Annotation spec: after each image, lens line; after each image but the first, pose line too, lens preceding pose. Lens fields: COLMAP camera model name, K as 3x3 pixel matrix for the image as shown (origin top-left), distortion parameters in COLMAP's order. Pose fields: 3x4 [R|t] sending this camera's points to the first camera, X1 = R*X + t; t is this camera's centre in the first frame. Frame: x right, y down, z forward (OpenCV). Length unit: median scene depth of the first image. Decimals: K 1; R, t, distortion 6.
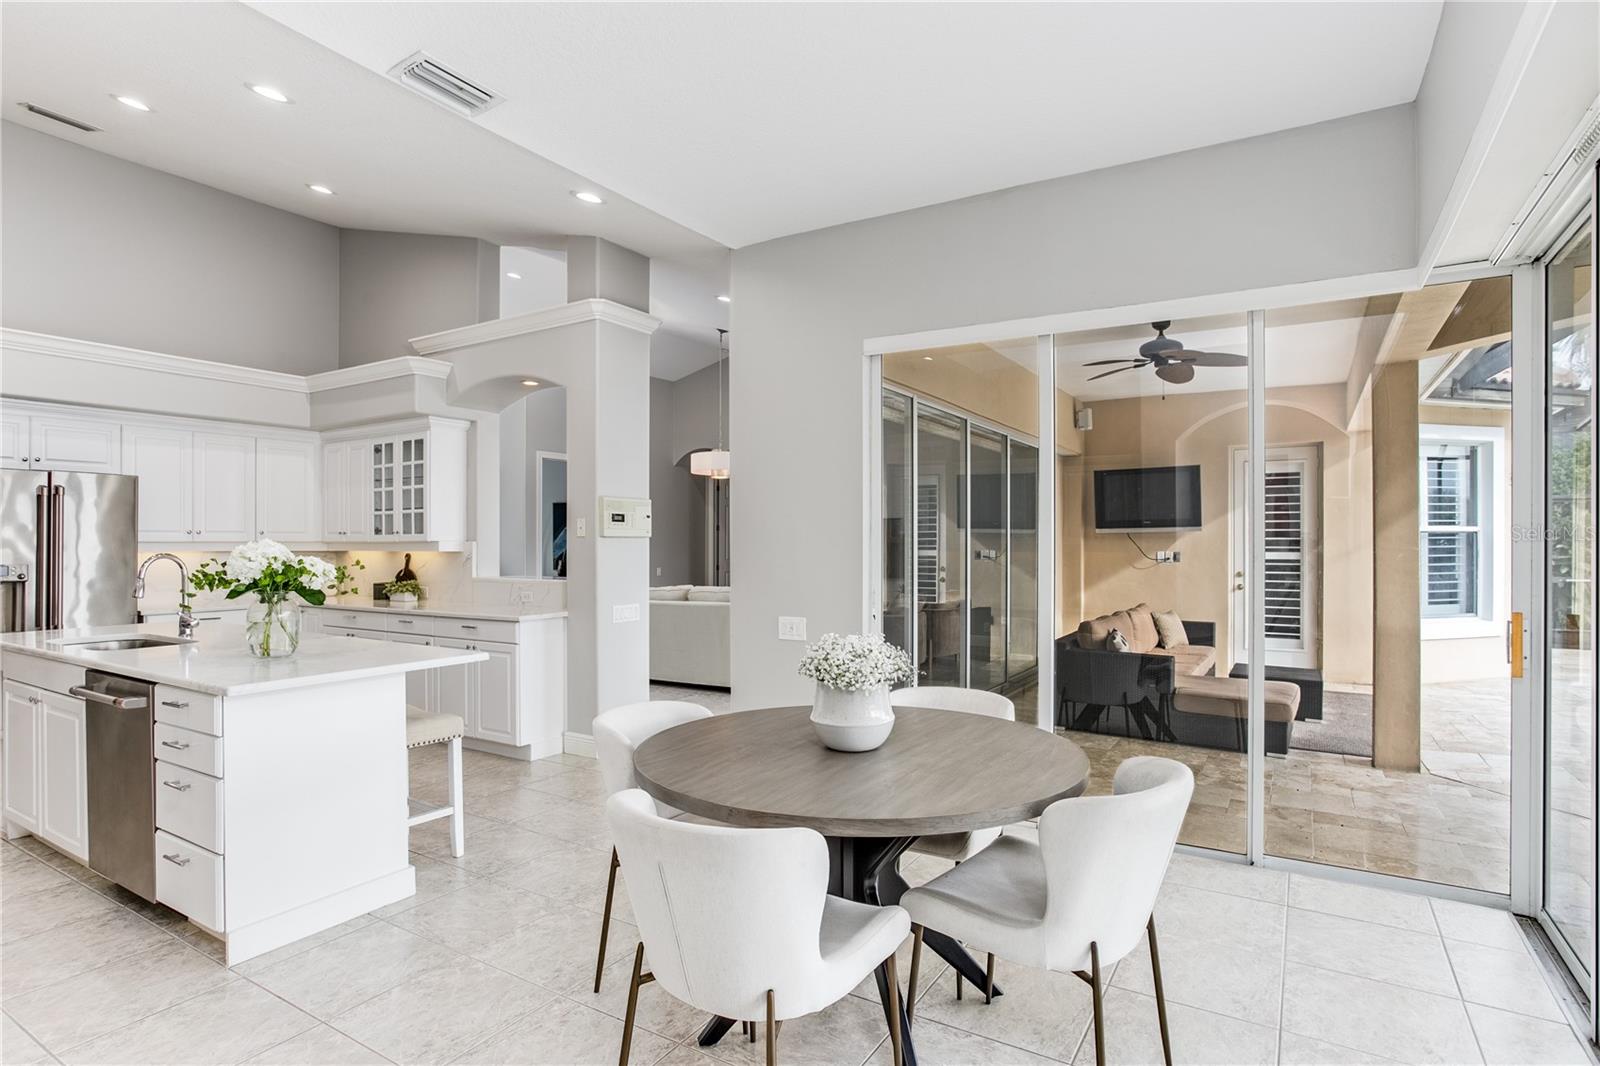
lens RADIAL K [[858.7, 0, 798.7], [0, 858.7, 552.2], [0, 0, 1]] dist [-0.001823, -0.000291]
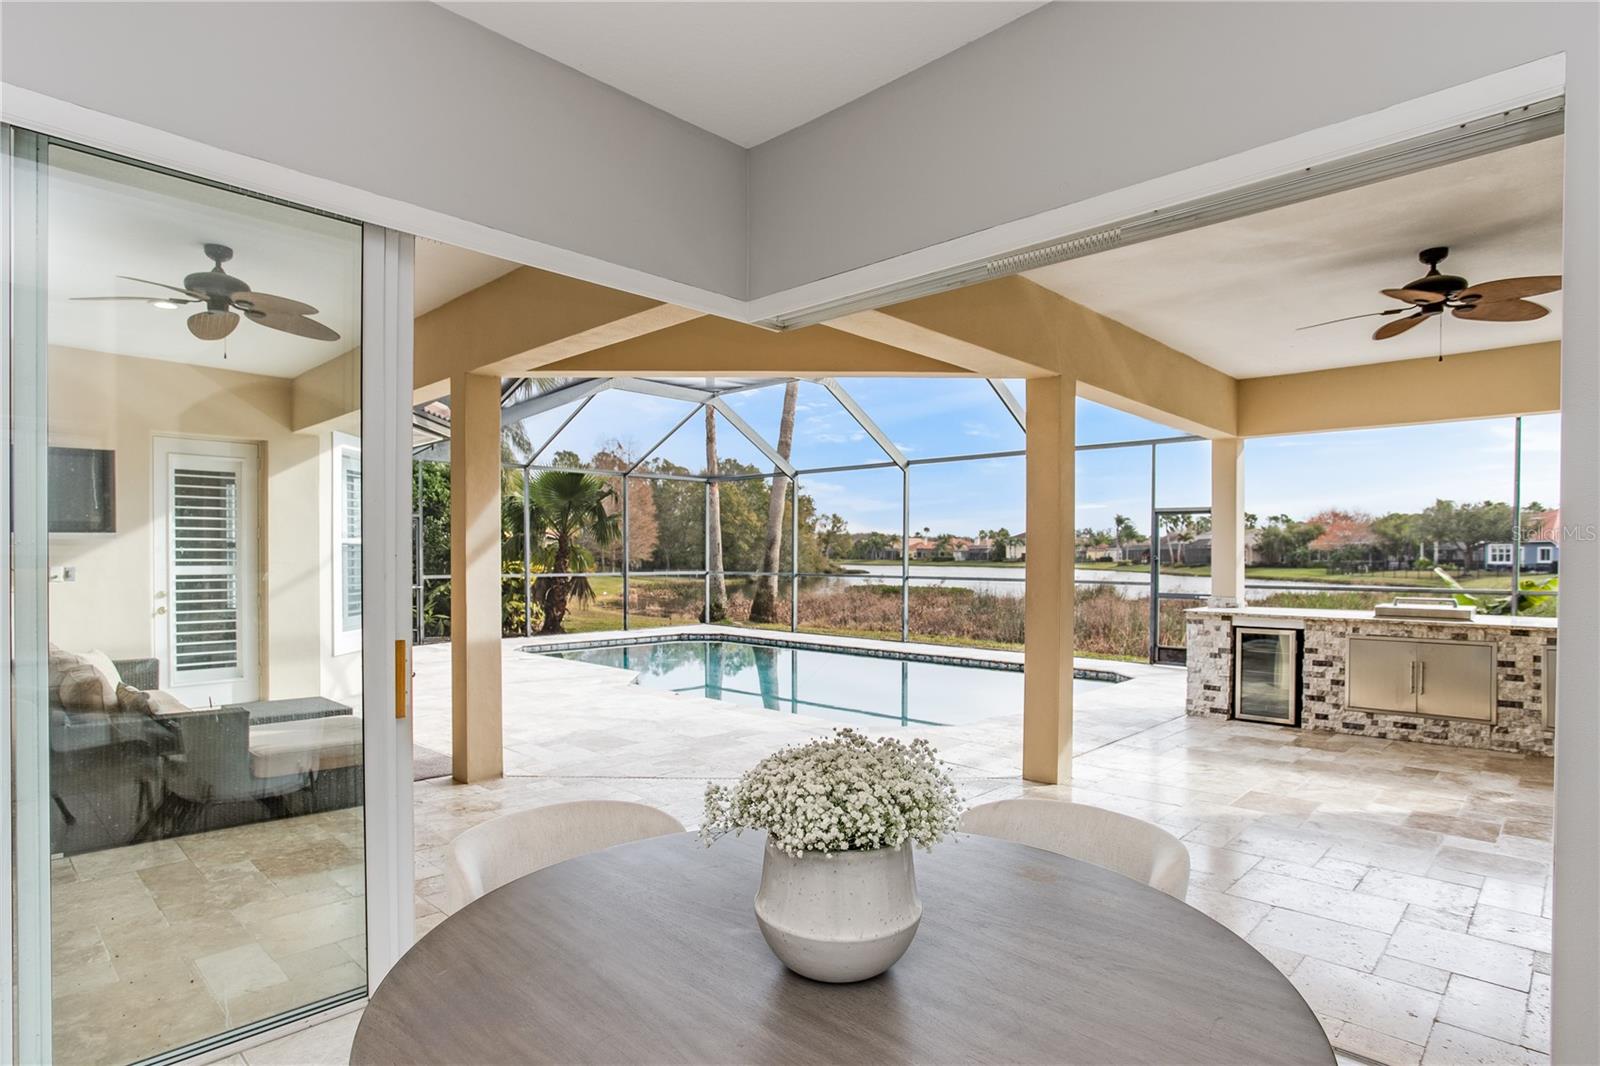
lens RADIAL K [[858.7, 0, 798.7], [0, 858.7, 552.2], [0, 0, 1]] dist [-0.001823, -0.000291]
pose [[0.237300, 0.007795, 0.971405, -0.115239], [0.008114, 0.999917, -0.010006, -0.000346], [-0.971403, 0.010256, 0.237217, 0.248313]]
